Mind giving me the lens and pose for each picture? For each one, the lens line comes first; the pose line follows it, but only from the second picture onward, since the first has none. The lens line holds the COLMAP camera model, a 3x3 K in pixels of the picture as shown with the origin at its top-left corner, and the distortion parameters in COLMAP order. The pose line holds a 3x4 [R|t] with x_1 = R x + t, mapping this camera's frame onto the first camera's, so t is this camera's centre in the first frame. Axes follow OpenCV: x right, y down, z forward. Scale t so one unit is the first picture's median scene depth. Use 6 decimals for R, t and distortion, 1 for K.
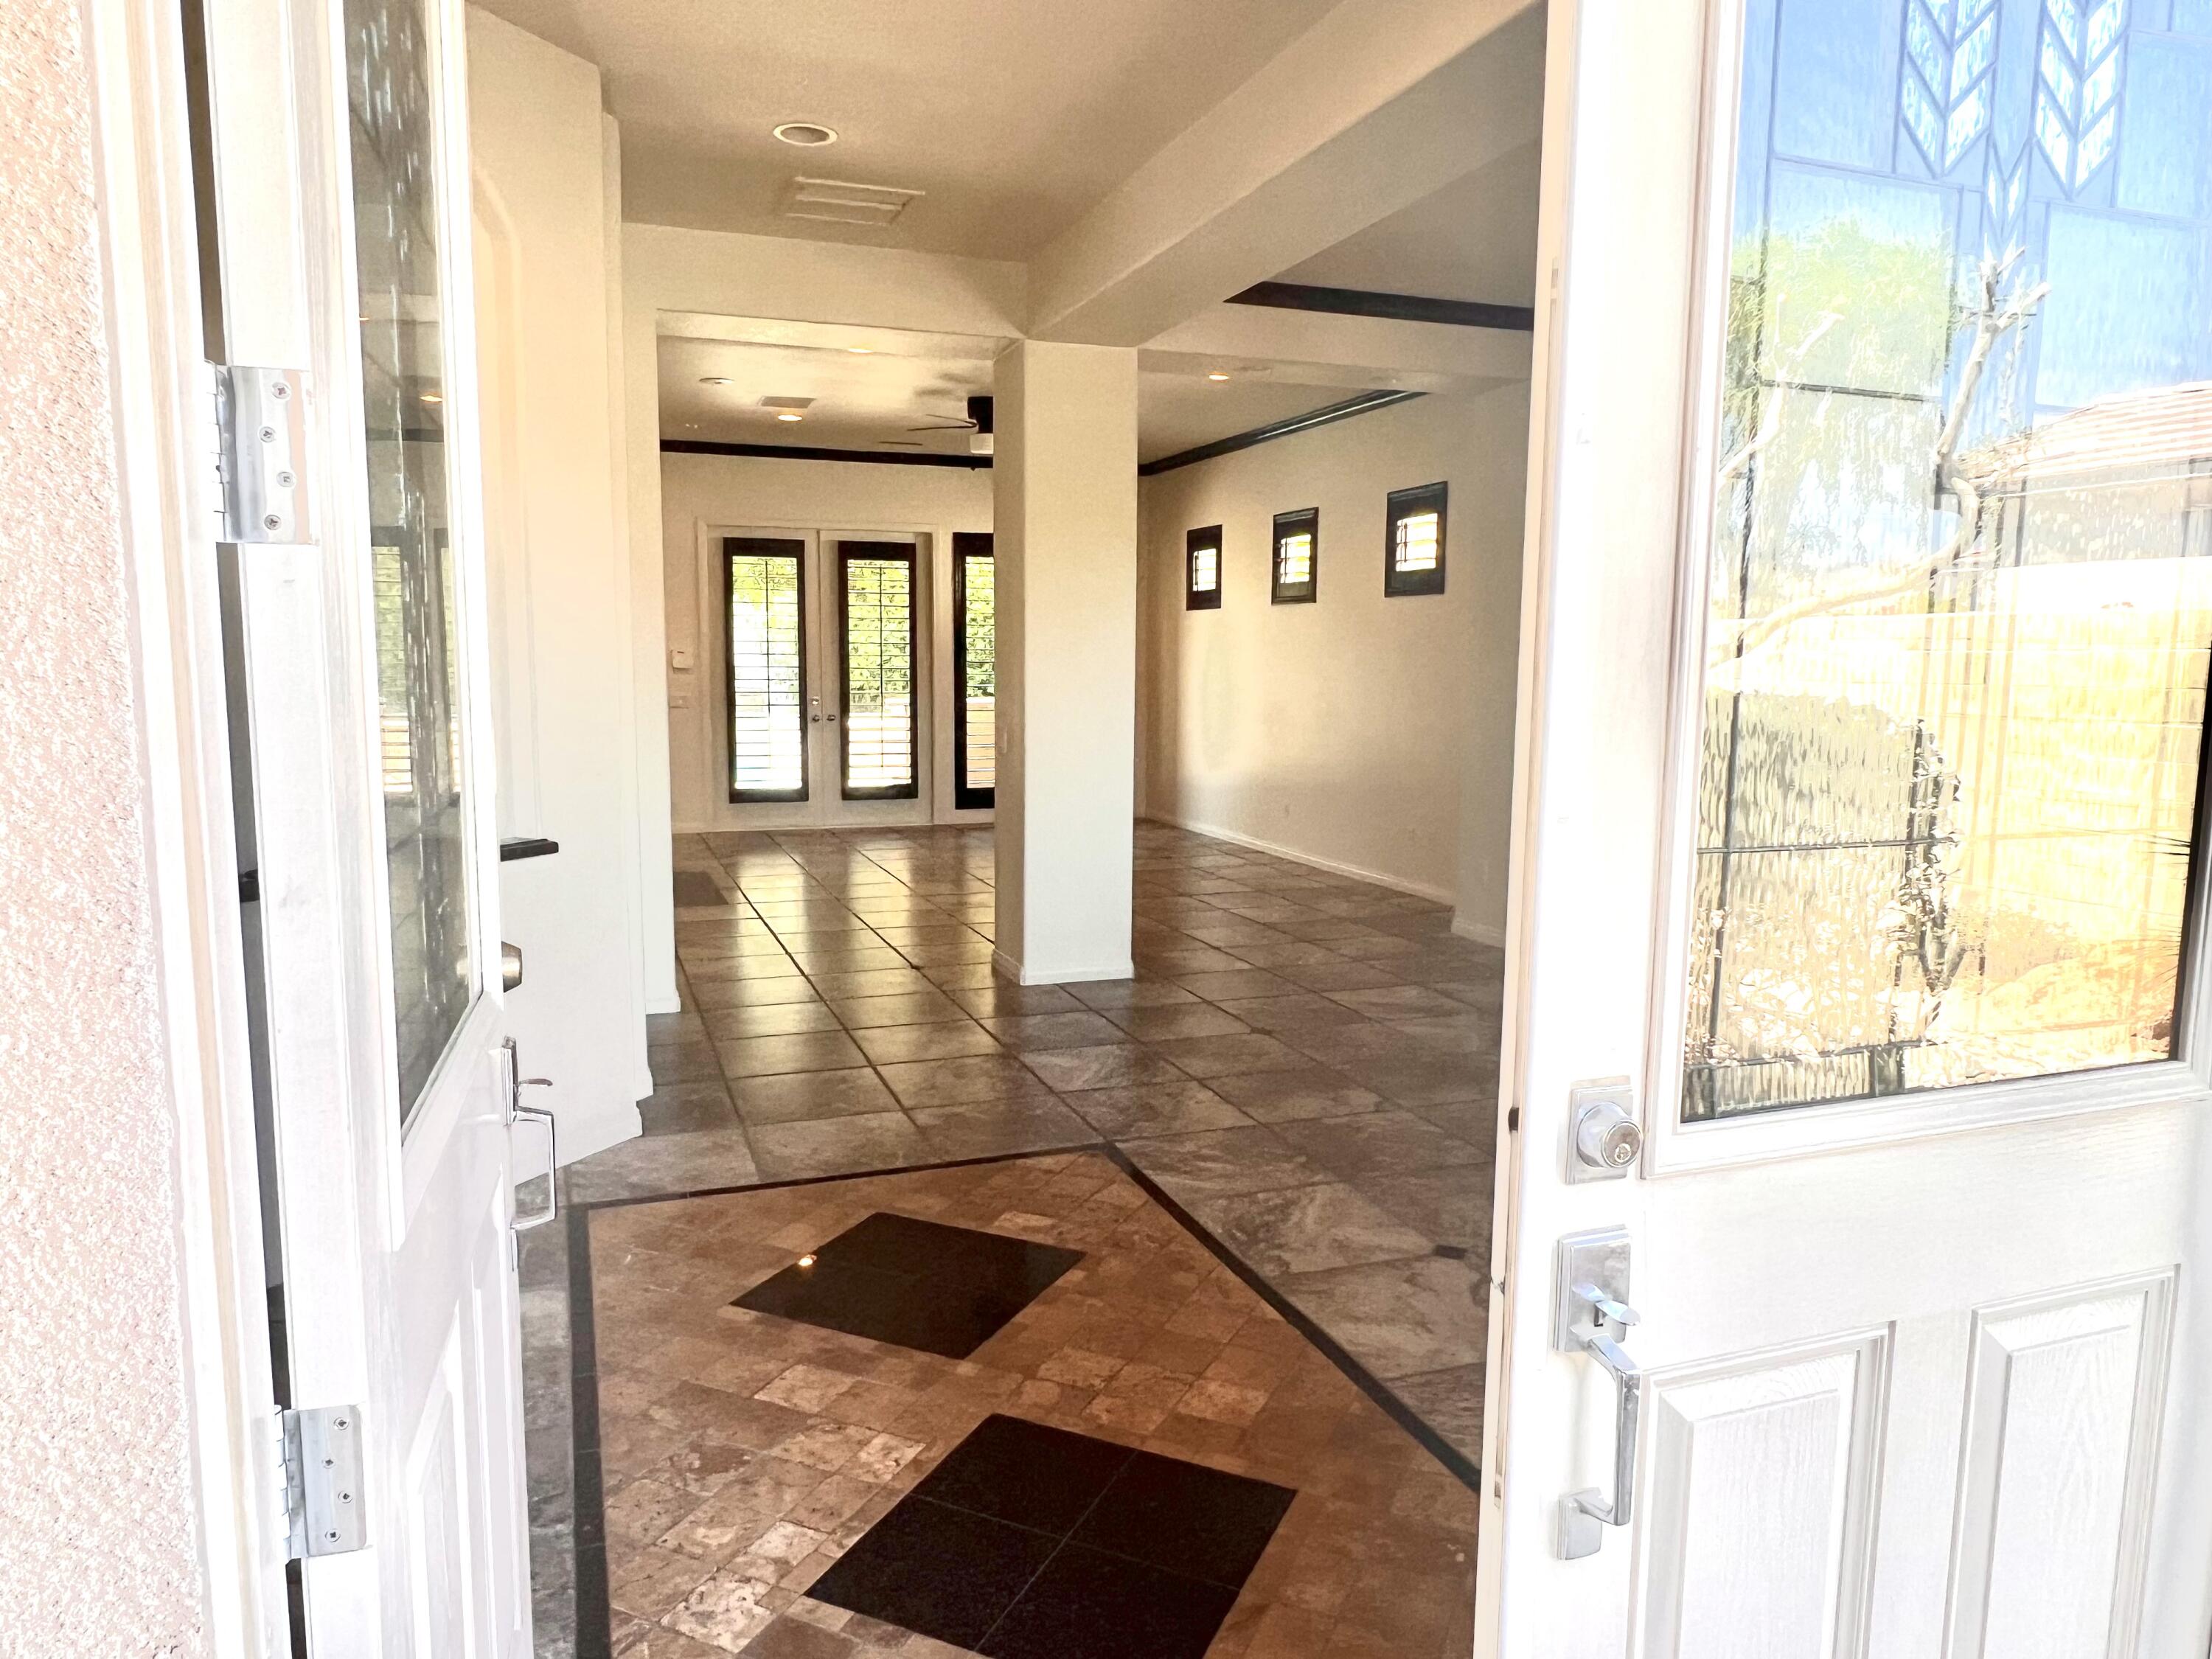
lens RADIAL K [[1458.6, 0, 1082.4], [0, 1458.6, 838.5], [0, 0, 1]] dist [0.004765, 0.001062]
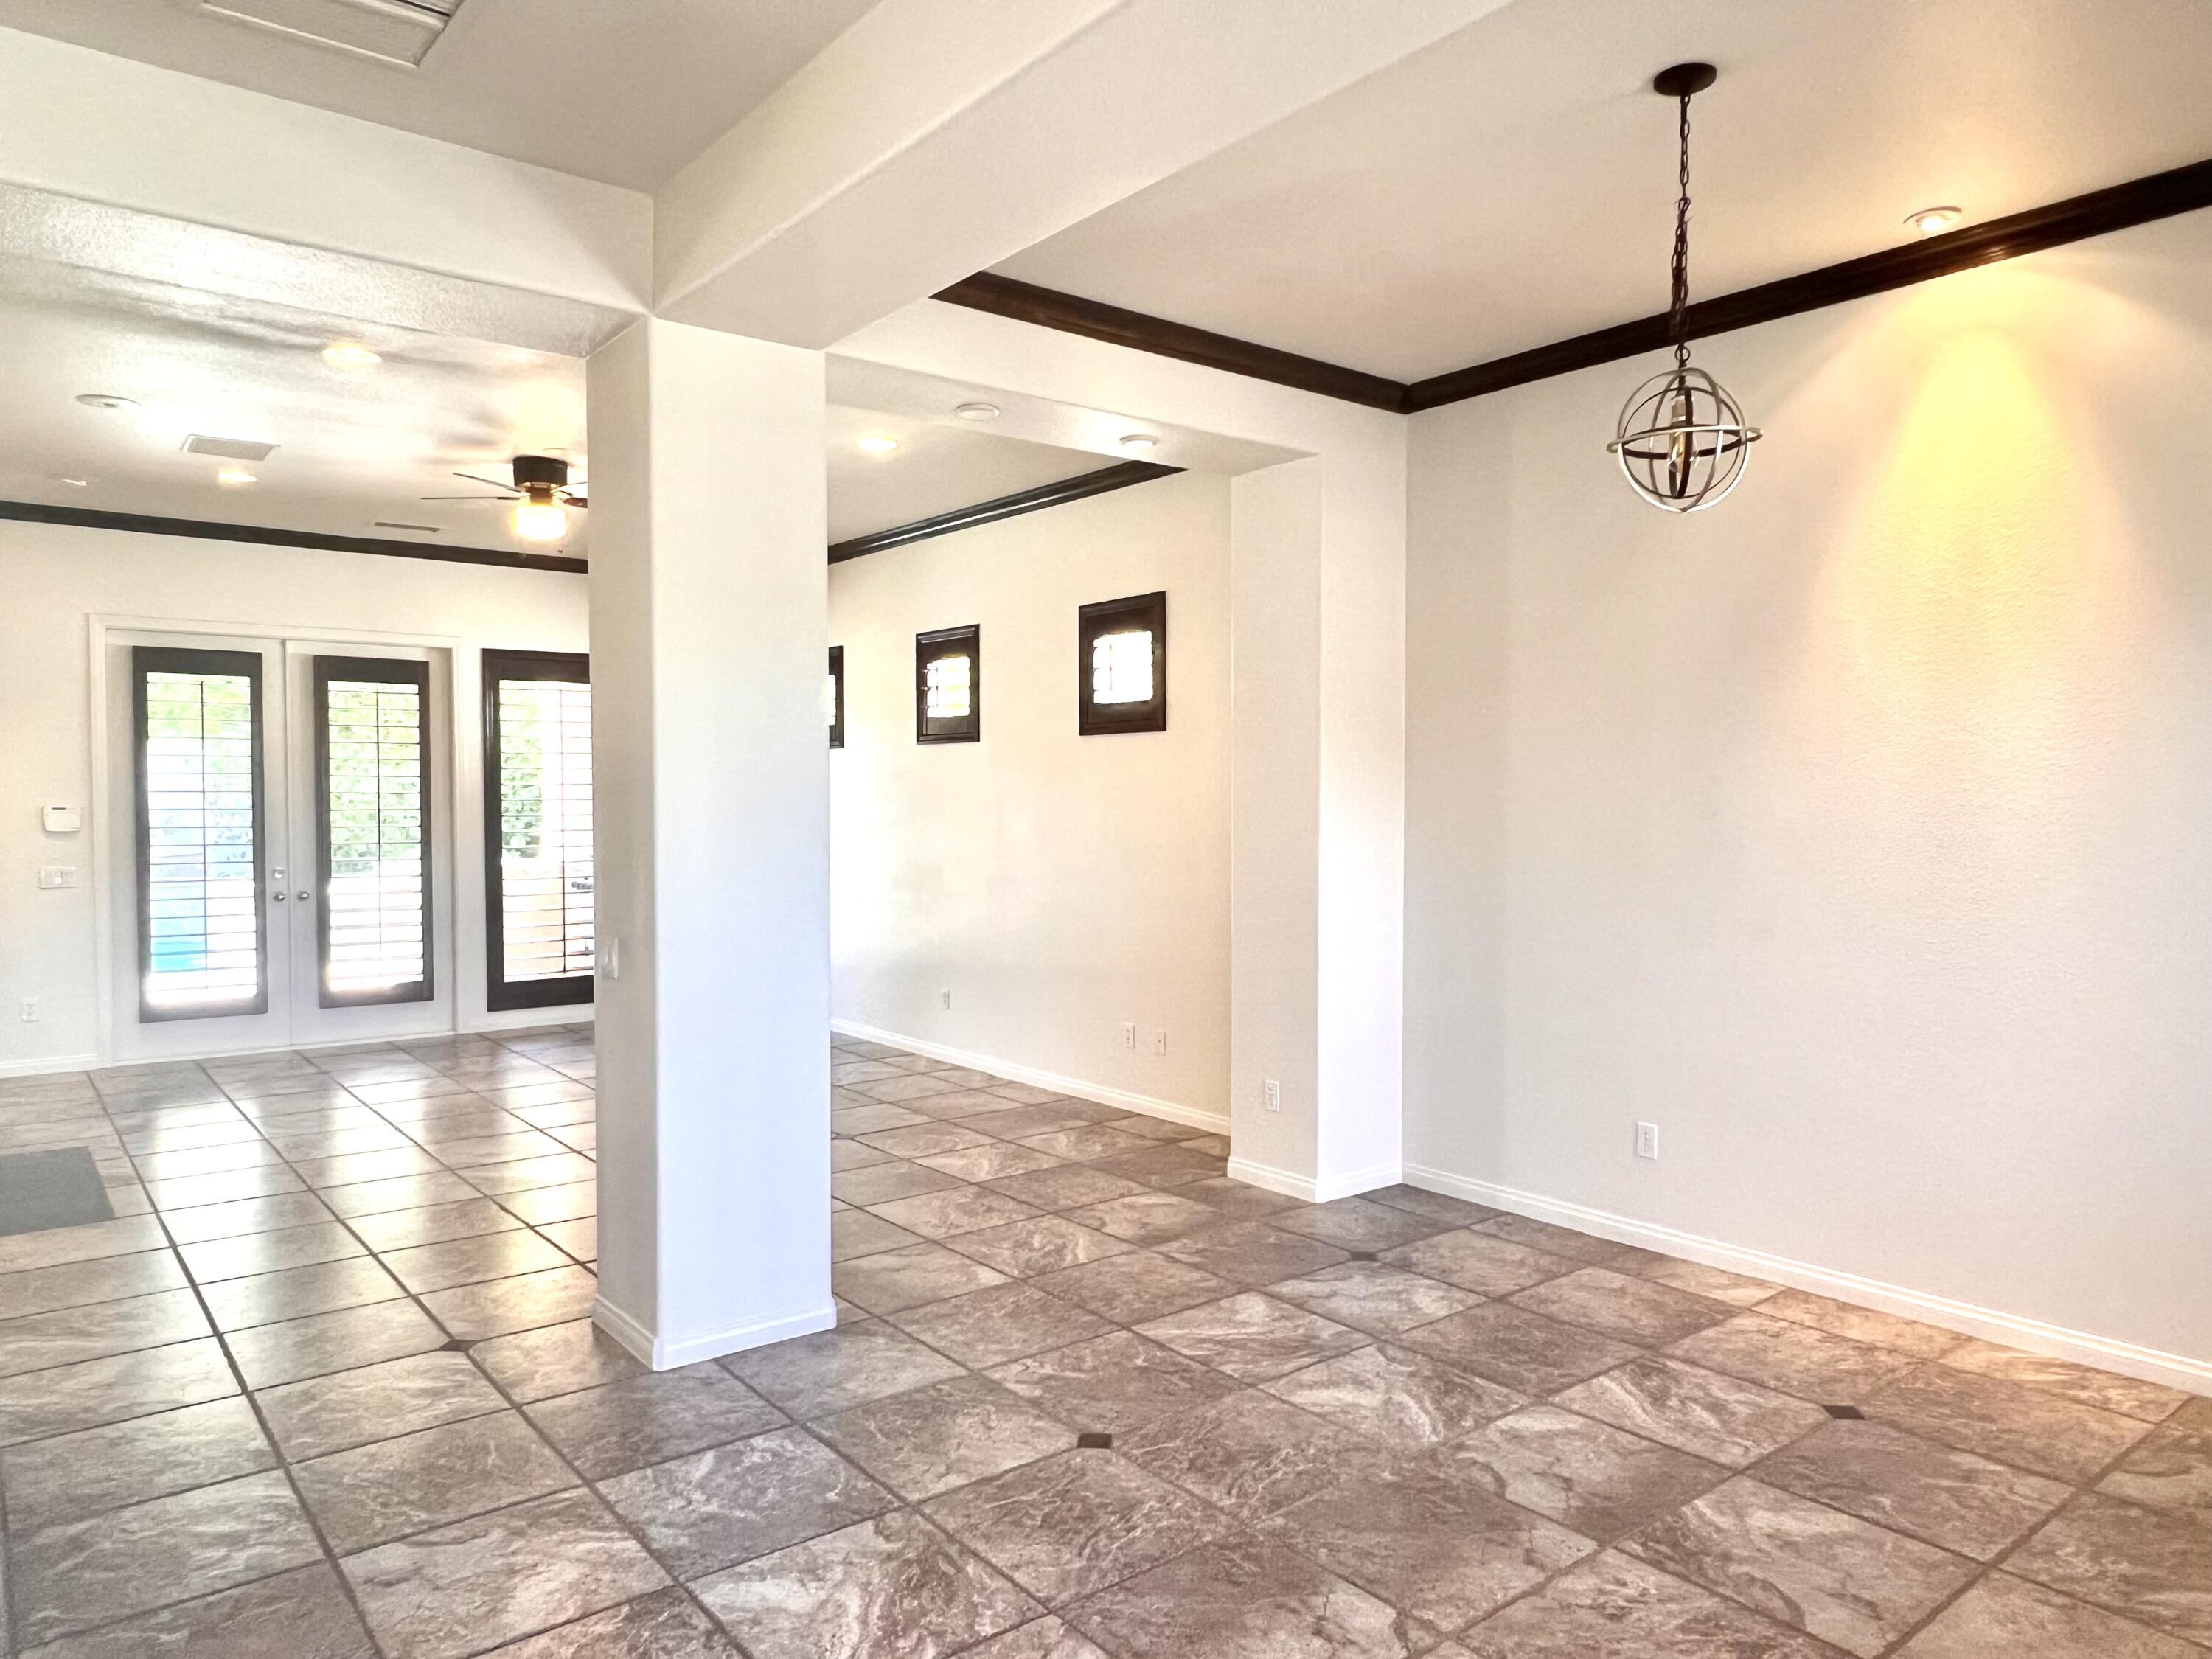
lens RADIAL K [[1458.6, 0, 1082.4], [0, 1458.6, 838.5], [0, 0, 1]] dist [0.004765, 0.001062]
pose [[0.949501, -0.016548, 0.313328, -0.036163], [0.046275, 0.995074, -0.087675, -0.033785], [-0.310334, 0.097746, 0.945589, 0.218857]]
